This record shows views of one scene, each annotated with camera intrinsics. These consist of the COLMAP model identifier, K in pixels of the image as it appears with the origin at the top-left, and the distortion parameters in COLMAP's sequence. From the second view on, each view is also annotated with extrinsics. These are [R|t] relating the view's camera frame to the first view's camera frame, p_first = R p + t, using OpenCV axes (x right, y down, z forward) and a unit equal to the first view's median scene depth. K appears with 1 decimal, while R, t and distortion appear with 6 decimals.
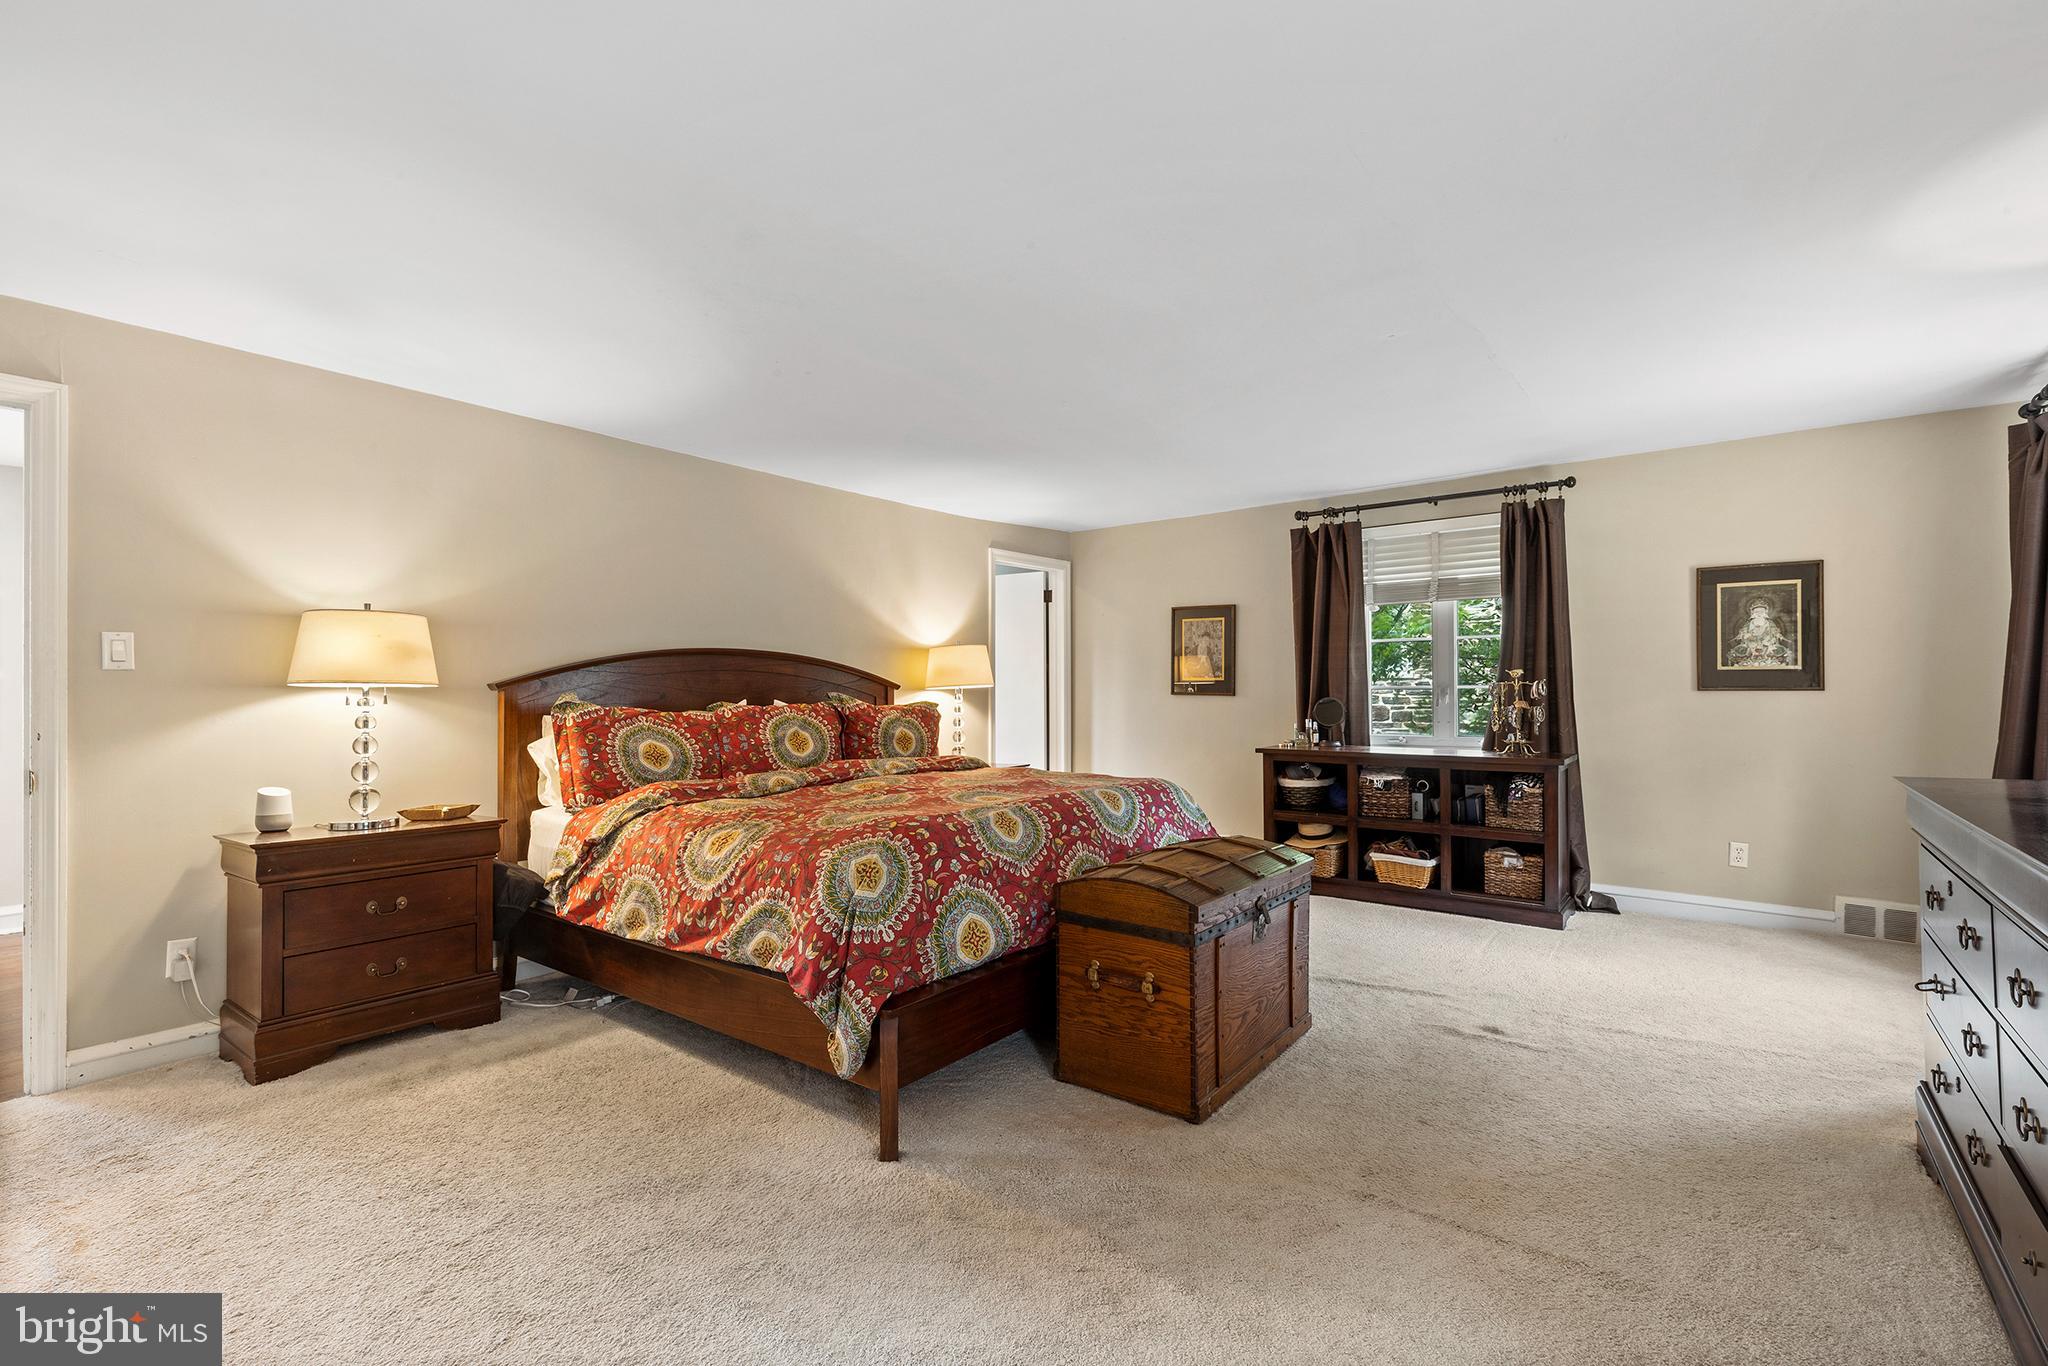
lens RADIAL K [[913.5, 0, 1028.5], [0, 913.5, 679.3], [0, 0, 1]] dist [0.004267, 0.000221]
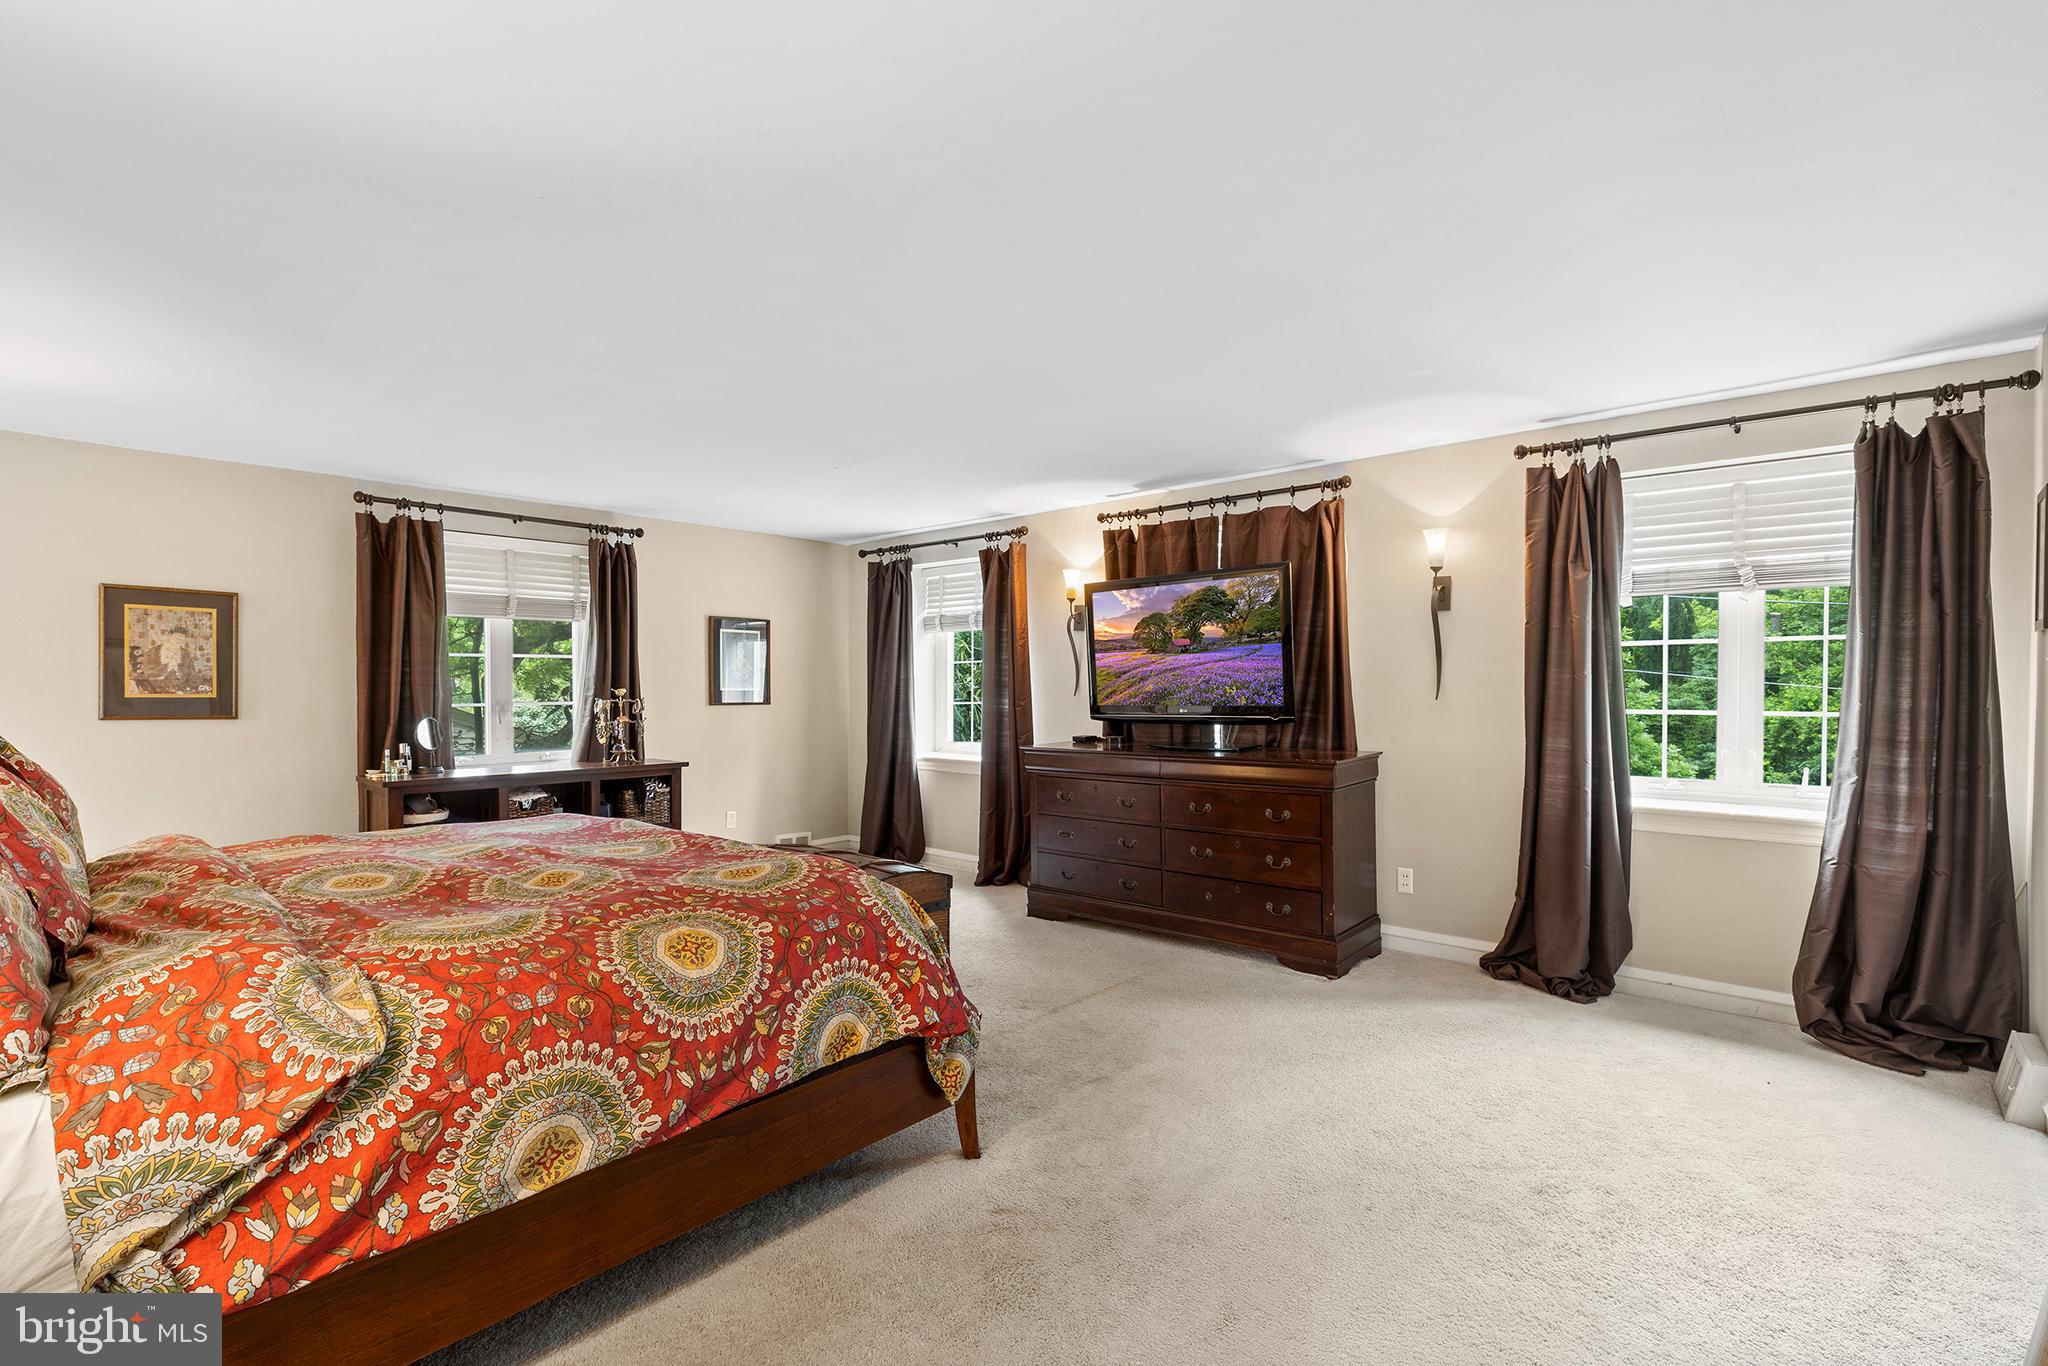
lens RADIAL K [[913.5, 0, 1025.4], [0, 913.5, 698.5], [0, 0, 1]] dist [0.004267, 0.000221]
pose [[0.076237, -0.003697, 0.997083, -0.555108], [-0.004886, 0.999980, 0.004081, -0.005707], [-0.997078, -0.005183, 0.076218, 0.395499]]
